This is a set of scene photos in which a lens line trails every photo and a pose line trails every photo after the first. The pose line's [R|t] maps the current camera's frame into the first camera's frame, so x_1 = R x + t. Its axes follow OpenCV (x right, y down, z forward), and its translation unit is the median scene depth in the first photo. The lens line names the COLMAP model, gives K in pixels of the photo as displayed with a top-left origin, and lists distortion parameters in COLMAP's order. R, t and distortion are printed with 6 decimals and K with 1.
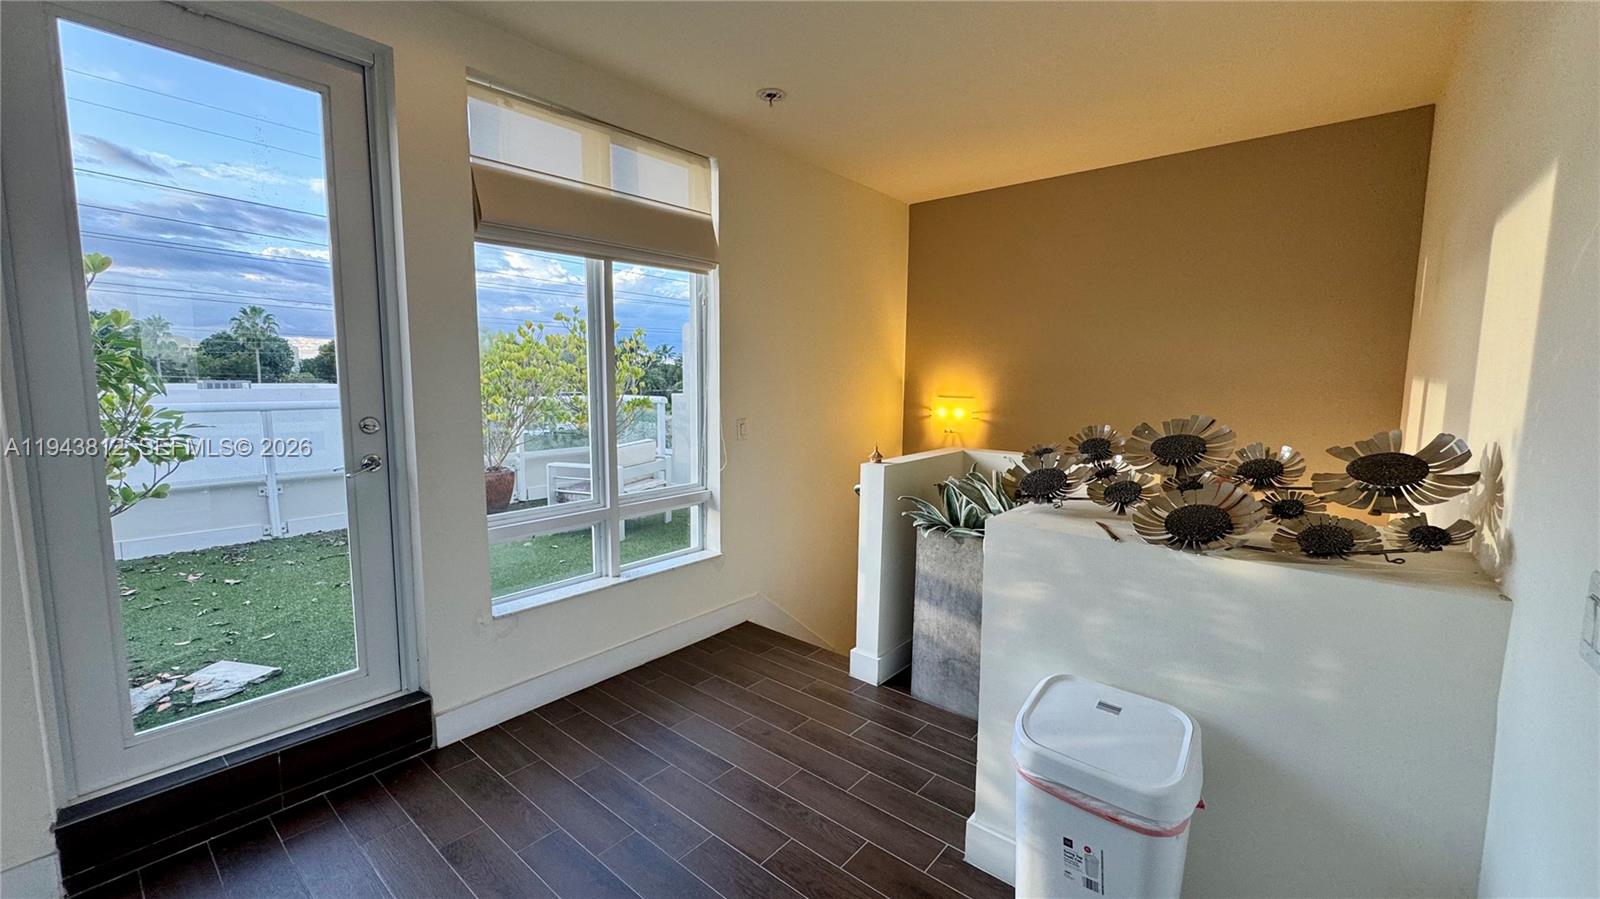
lens RADIAL K [[637.0, 0, 802.7], [0, 637.0, 447.5], [0, 0, 1]] dist [-0.004329, 0.001032]
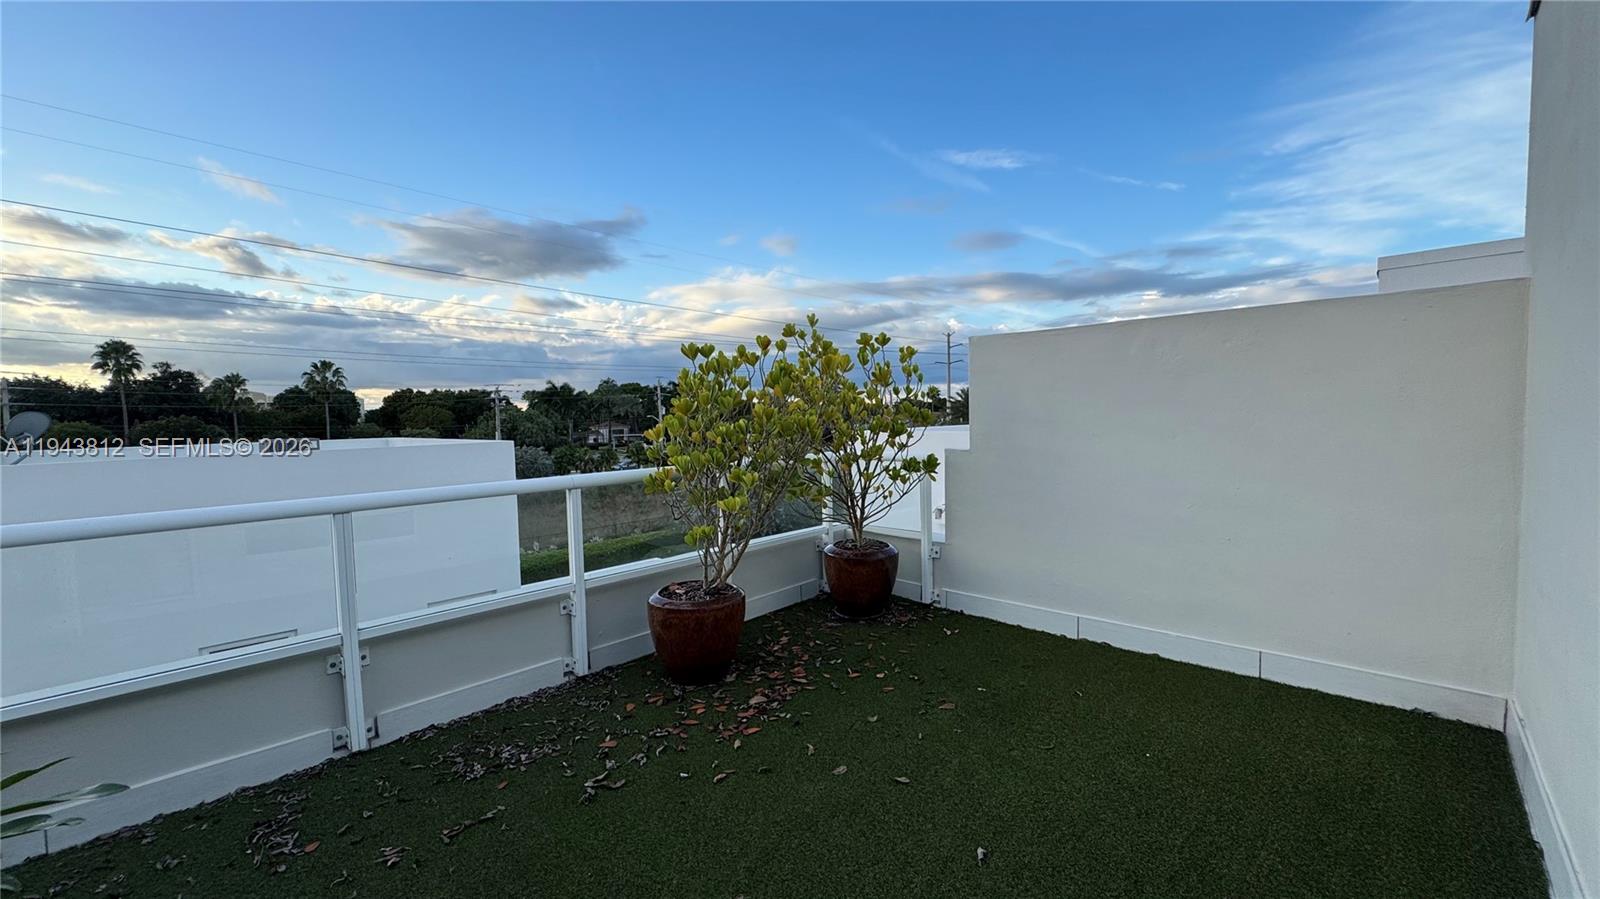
lens RADIAL K [[637.0, 0, 804.3], [0, 637.0, 444.4], [0, 0, 1]] dist [-0.004329, 0.001032]
pose [[0.997567, -0.030417, -0.062728, -0.422736], [0.026654, 0.997844, -0.059970, -0.066647], [0.064417, 0.058152, 0.996227, 0.490819]]
